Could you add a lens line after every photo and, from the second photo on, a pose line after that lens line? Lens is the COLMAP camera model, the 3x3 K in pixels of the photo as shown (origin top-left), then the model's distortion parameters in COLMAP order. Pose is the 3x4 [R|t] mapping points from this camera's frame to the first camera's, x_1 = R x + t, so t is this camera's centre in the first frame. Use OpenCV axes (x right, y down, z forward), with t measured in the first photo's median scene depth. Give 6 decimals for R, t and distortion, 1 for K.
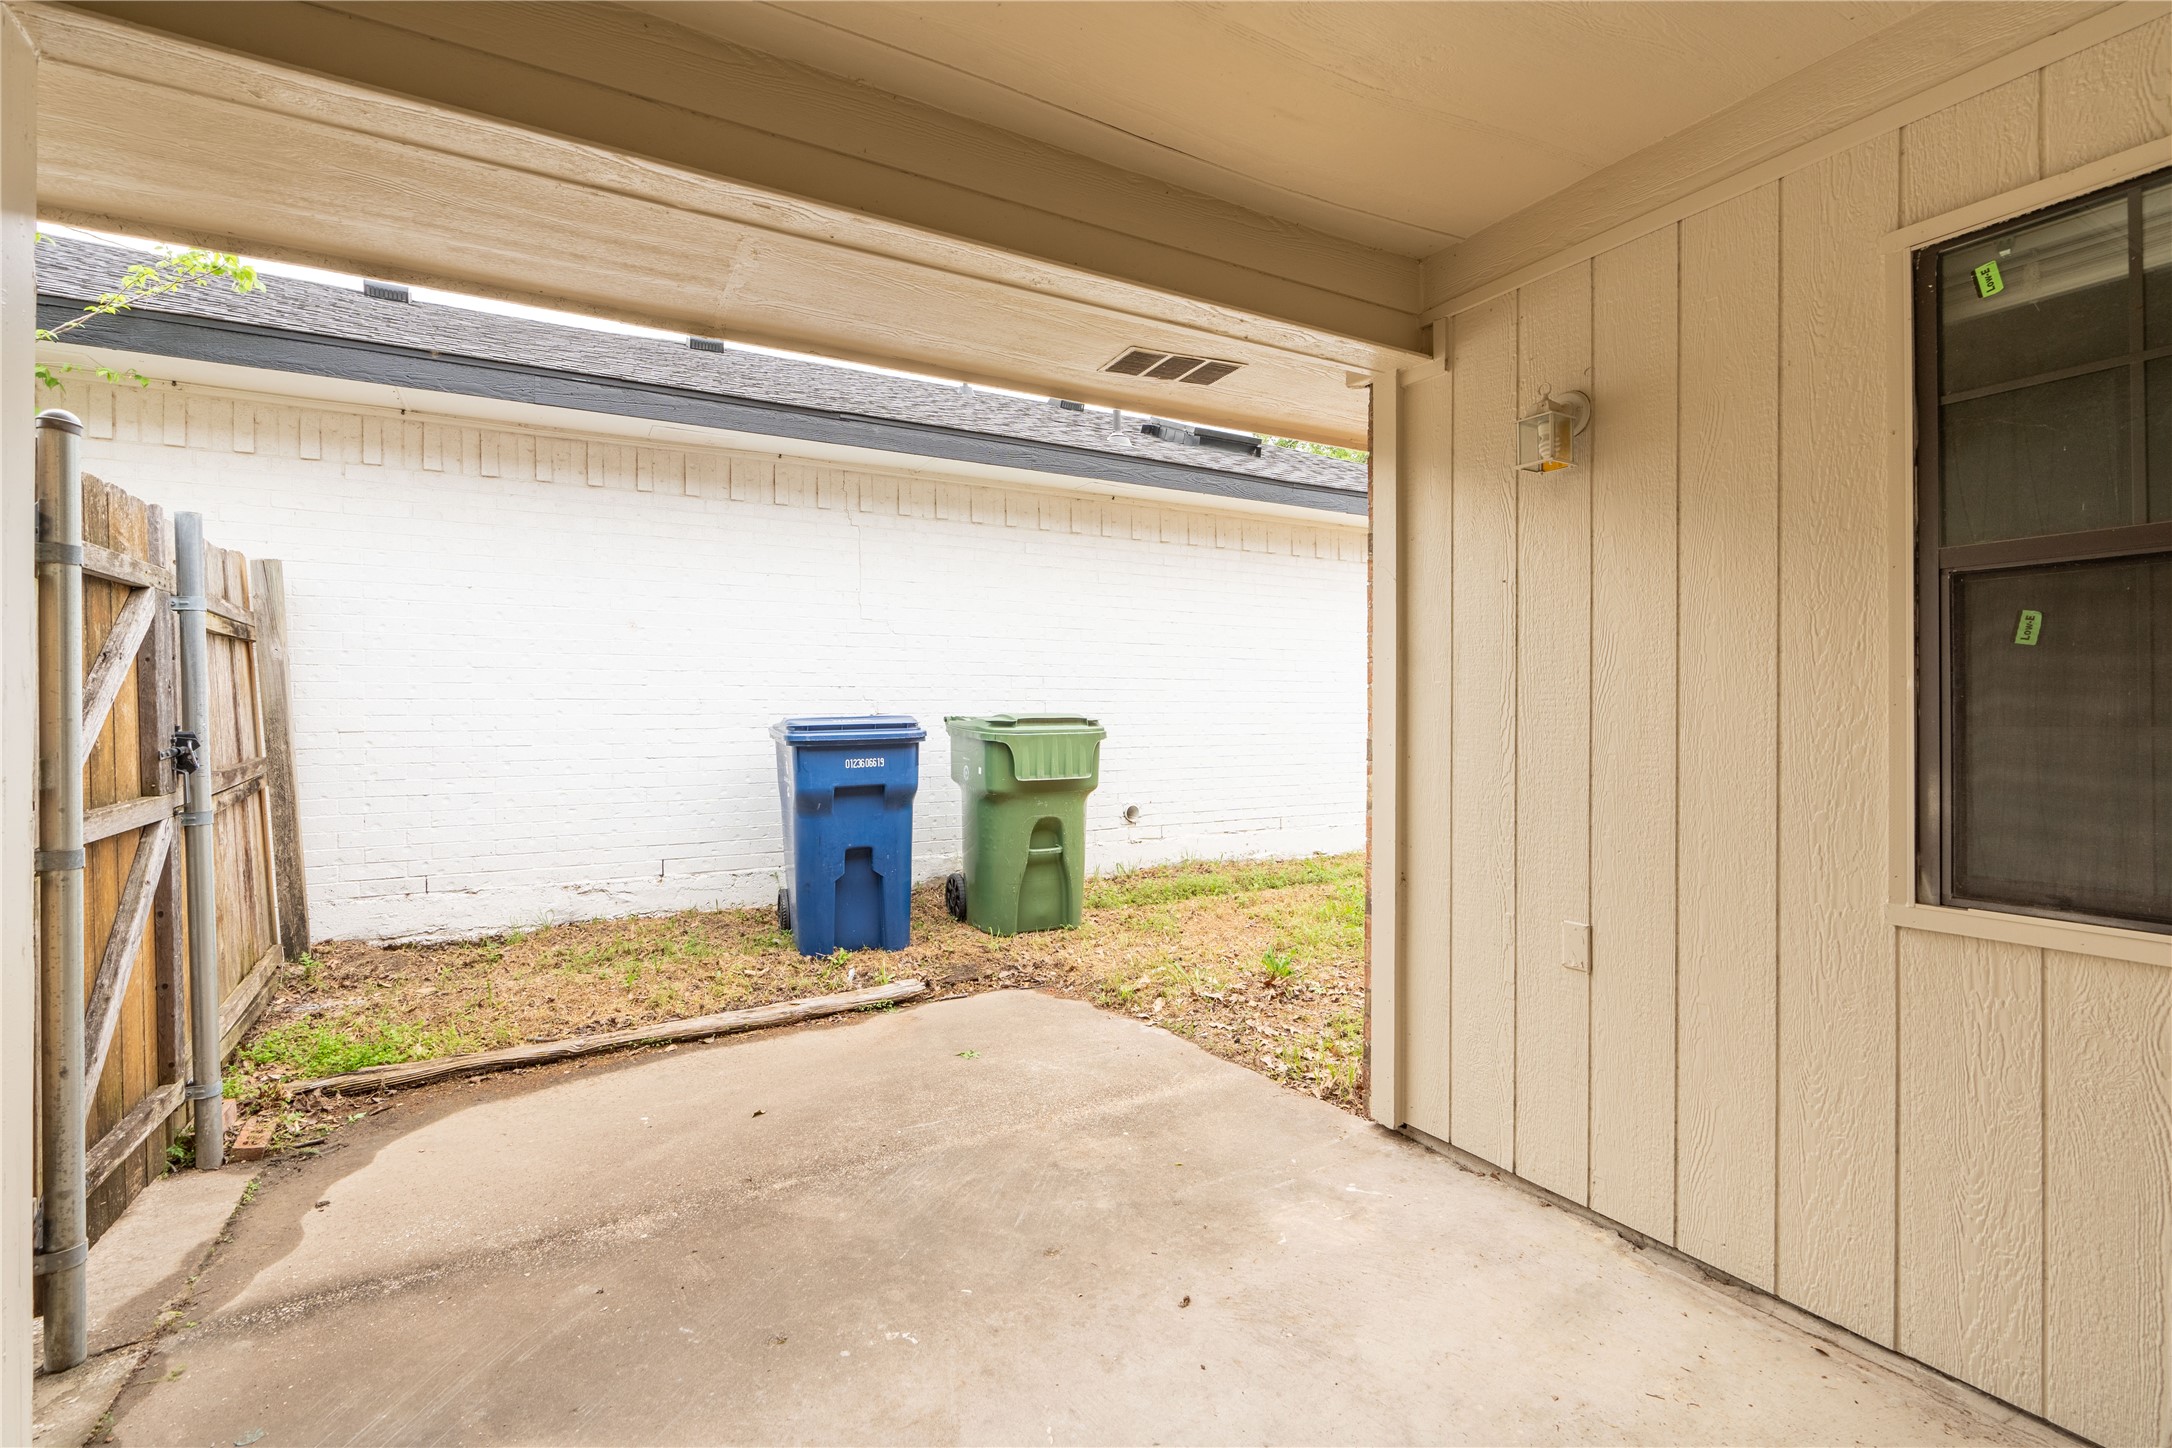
lens RADIAL K [[977.3, 0, 1091.5], [0, 977.3, 714.8], [0, 0, 1]] dist [-0.013827, 0.004829]
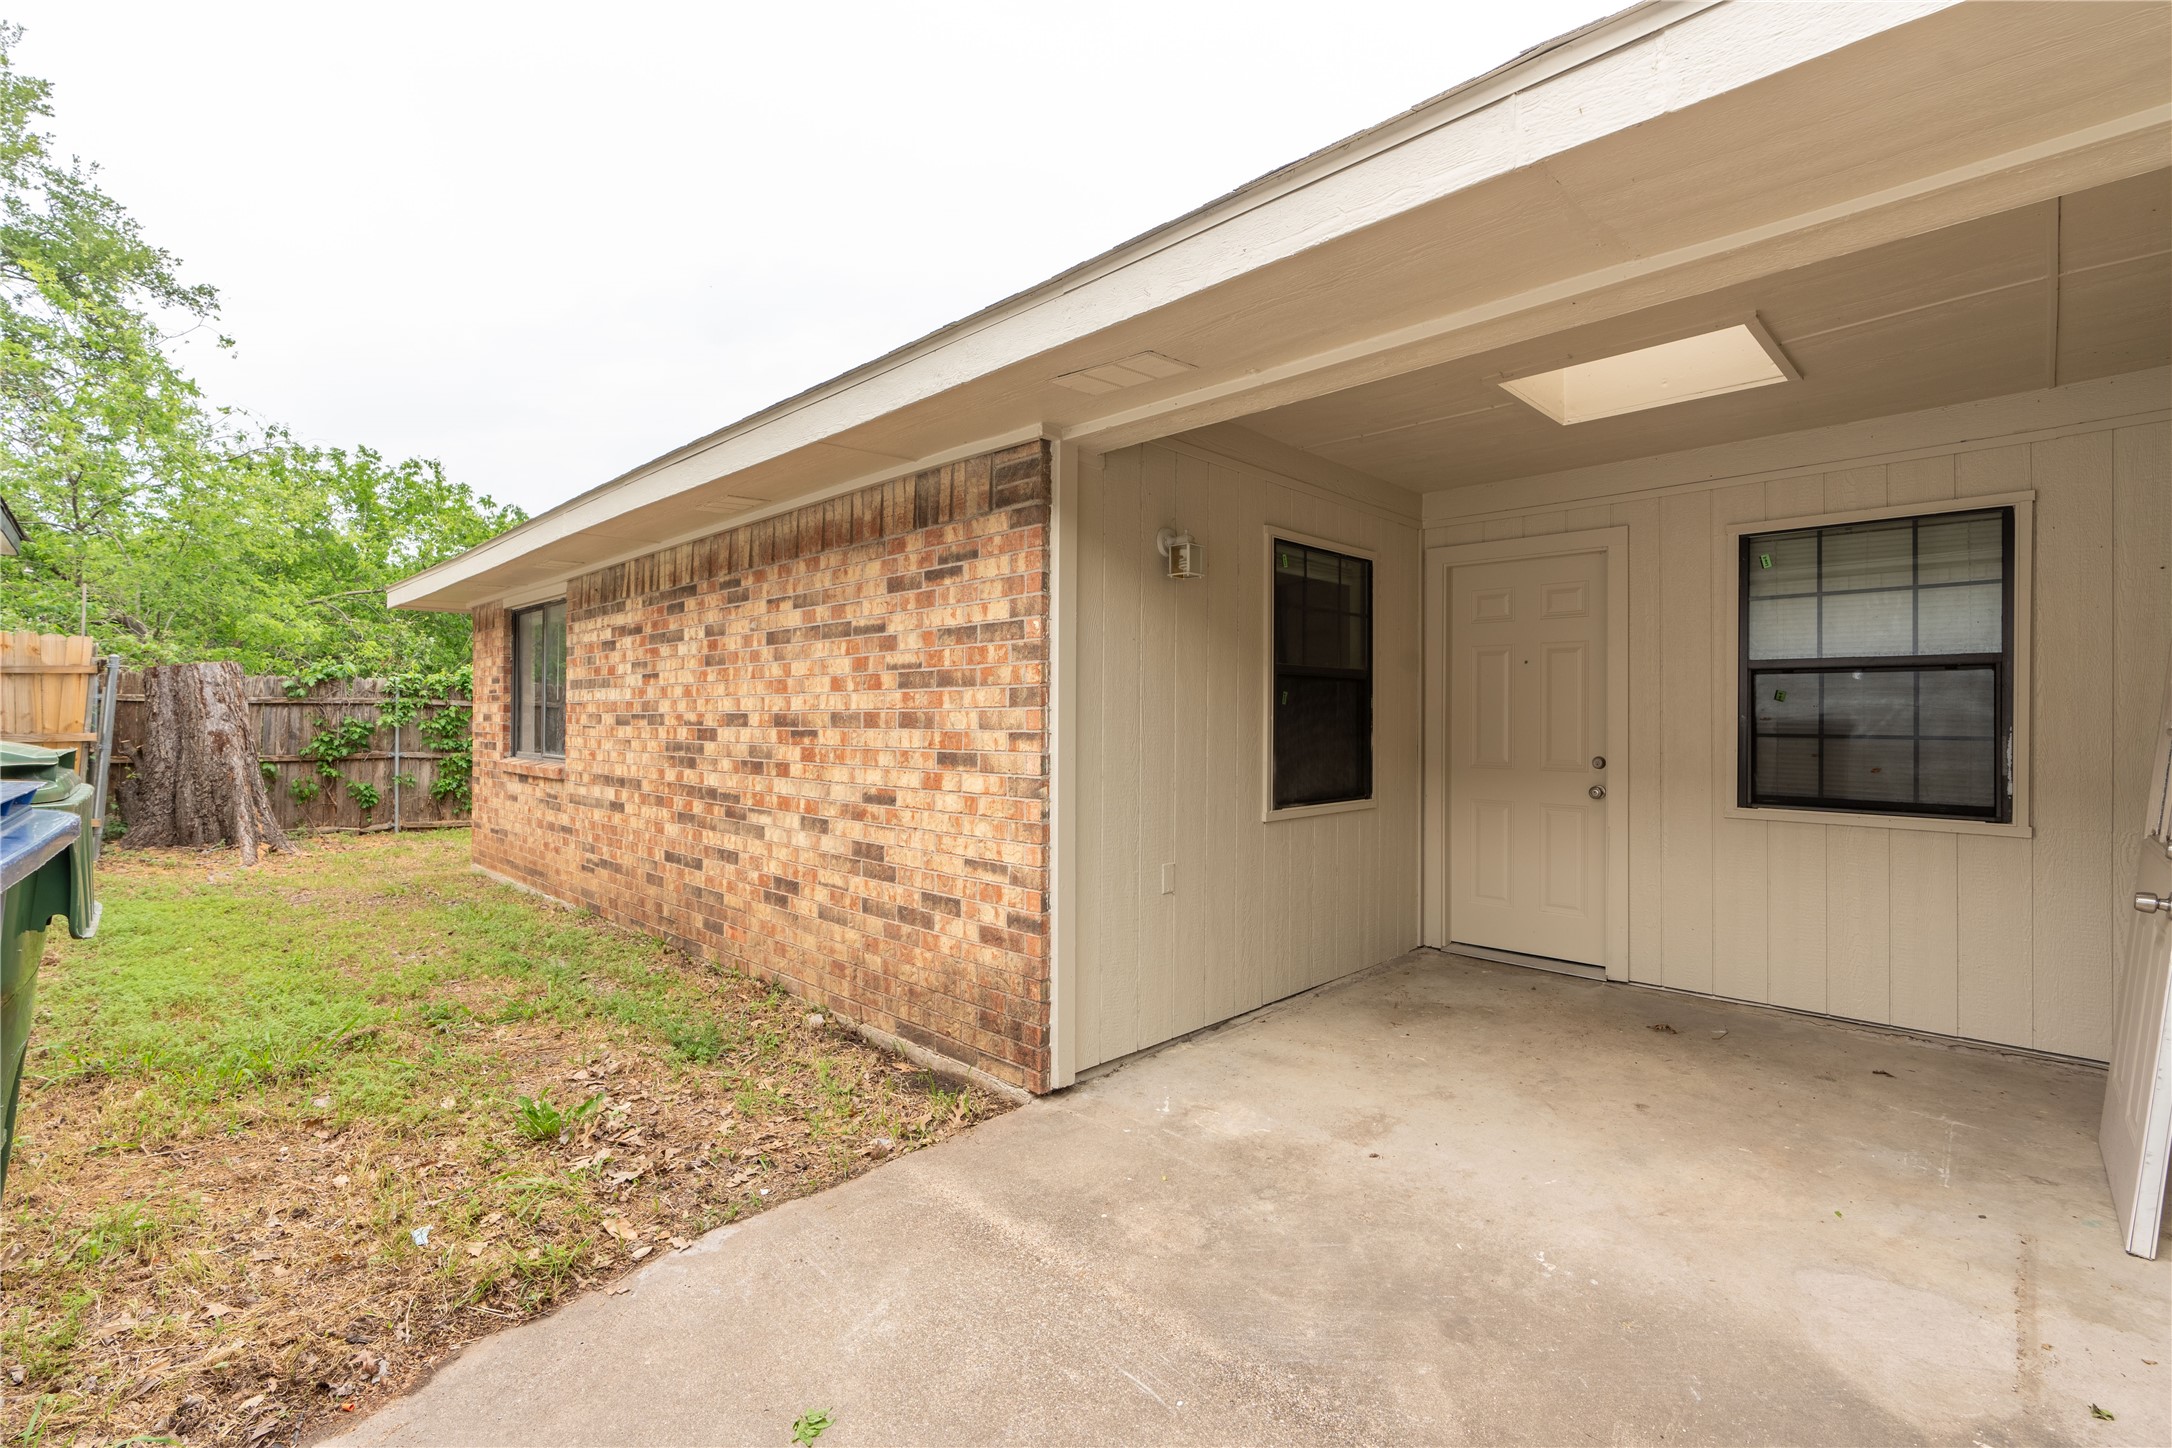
lens RADIAL K [[977.3, 0, 1079.4], [0, 977.3, 717.2], [0, 0, 1]] dist [-0.013827, 0.004829]
pose [[-0.262097, 0.002748, 0.965038, -0.730123], [-0.000802, 0.999995, -0.003065, -0.013891], [-0.965041, -0.001577, -0.262094, 1.136509]]
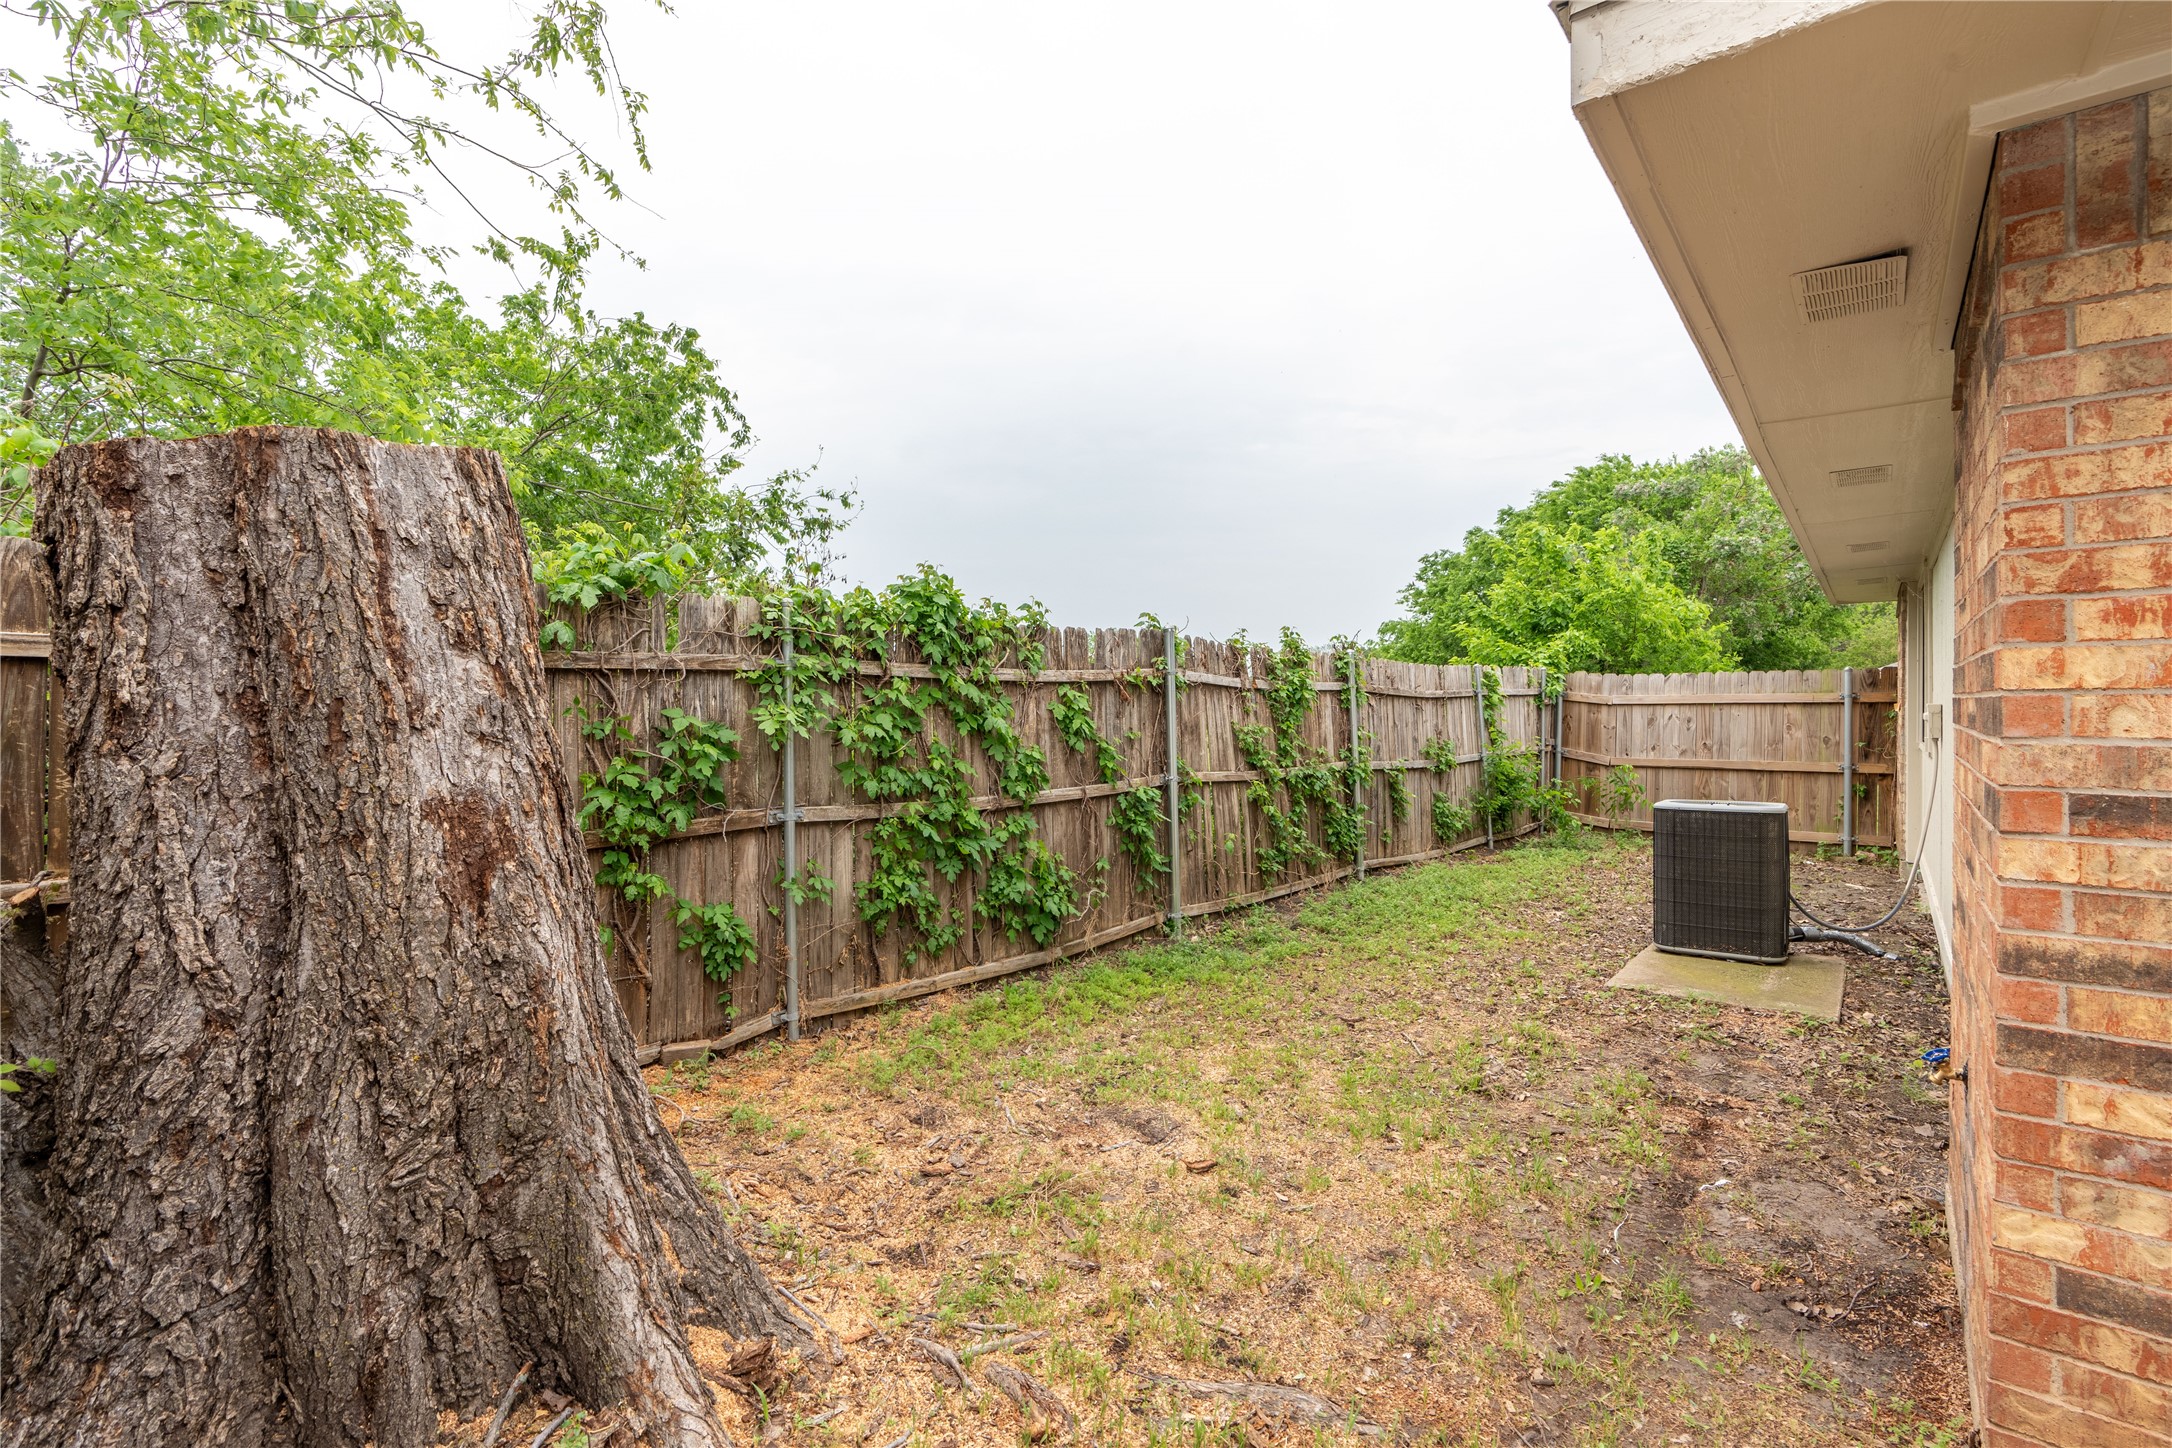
lens RADIAL K [[977.3, 0, 1083.4], [0, 977.3, 715.6], [0, 0, 1]] dist [-0.013827, 0.004829]
pose [[-0.360815, -0.012893, 0.932548, 1.950574], [0.005231, 0.999861, 0.015848, -0.032261], [-0.932623, 0.010596, -0.360698, 2.654232]]
